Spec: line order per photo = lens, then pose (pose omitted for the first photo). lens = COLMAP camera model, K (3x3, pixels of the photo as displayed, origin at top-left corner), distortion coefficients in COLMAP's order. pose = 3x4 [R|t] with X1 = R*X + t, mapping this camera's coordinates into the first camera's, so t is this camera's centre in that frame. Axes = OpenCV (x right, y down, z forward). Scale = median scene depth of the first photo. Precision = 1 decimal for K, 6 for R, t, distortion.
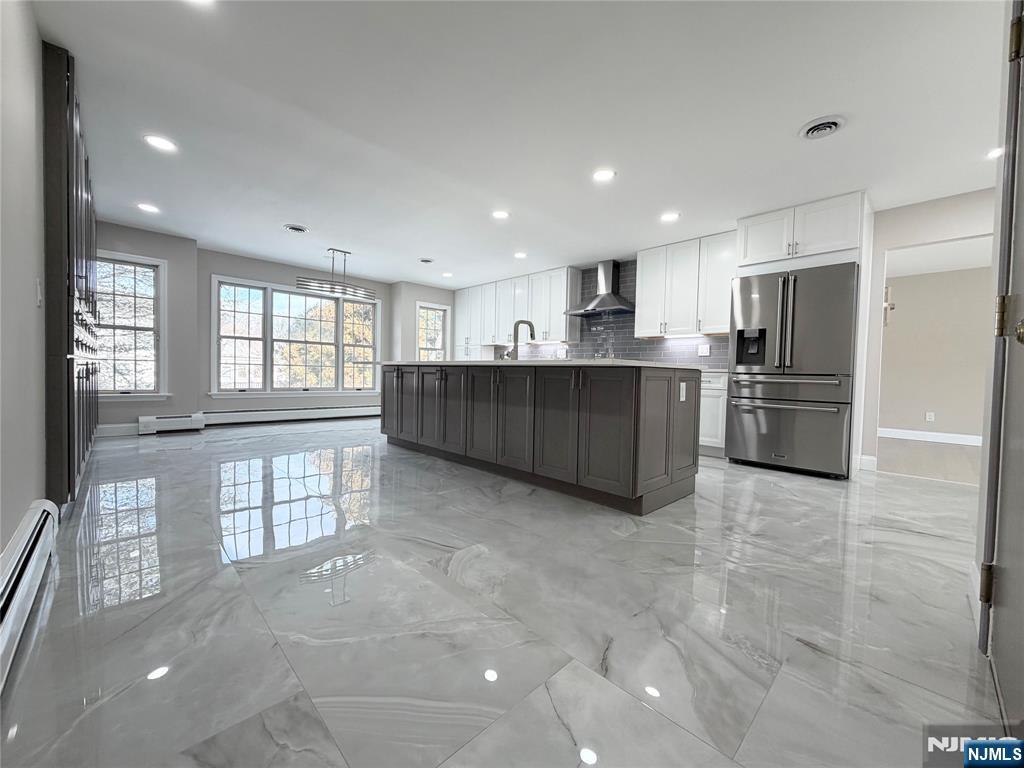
lens RADIAL K [[408.6, 0, 510.7], [0, 408.6, 381.1], [0, 0, 1]] dist [-0.002952, -0.000088]
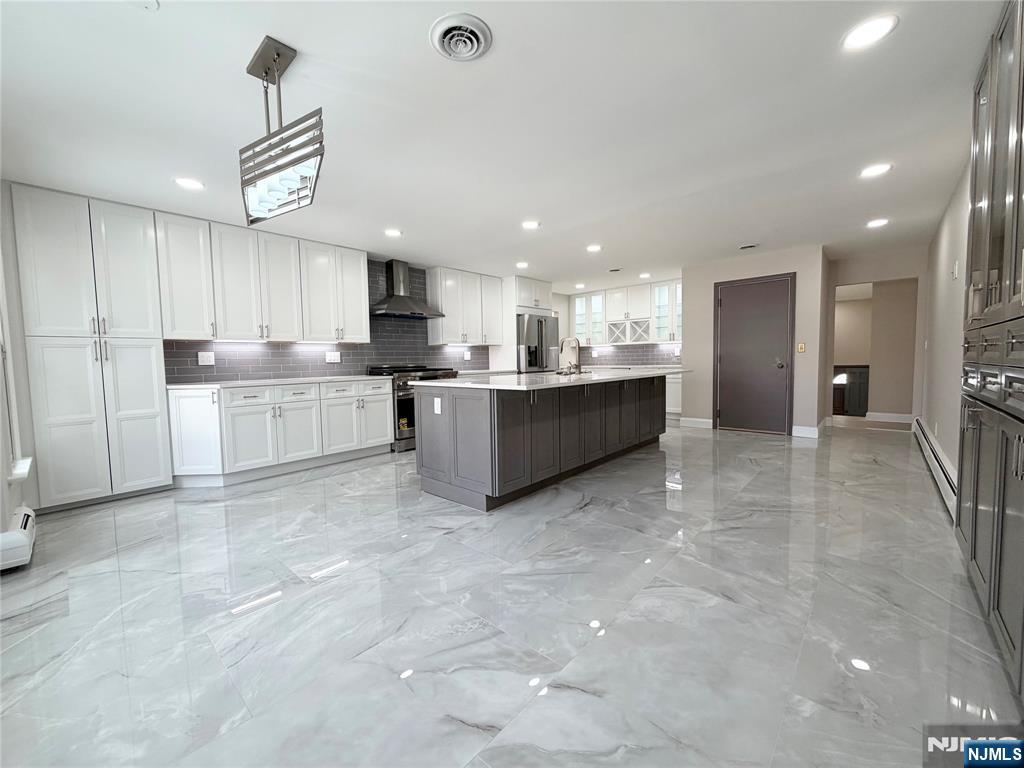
lens RADIAL K [[408.6, 0, 515.5], [0, 408.6, 384.6], [0, 0, 1]] dist [-0.002952, -0.000088]
pose [[-0.086181, -0.093475, 0.991885, -0.853595], [0.029593, 0.994909, 0.096331, -0.105334], [-0.995840, 0.037654, -0.082976, 0.941489]]
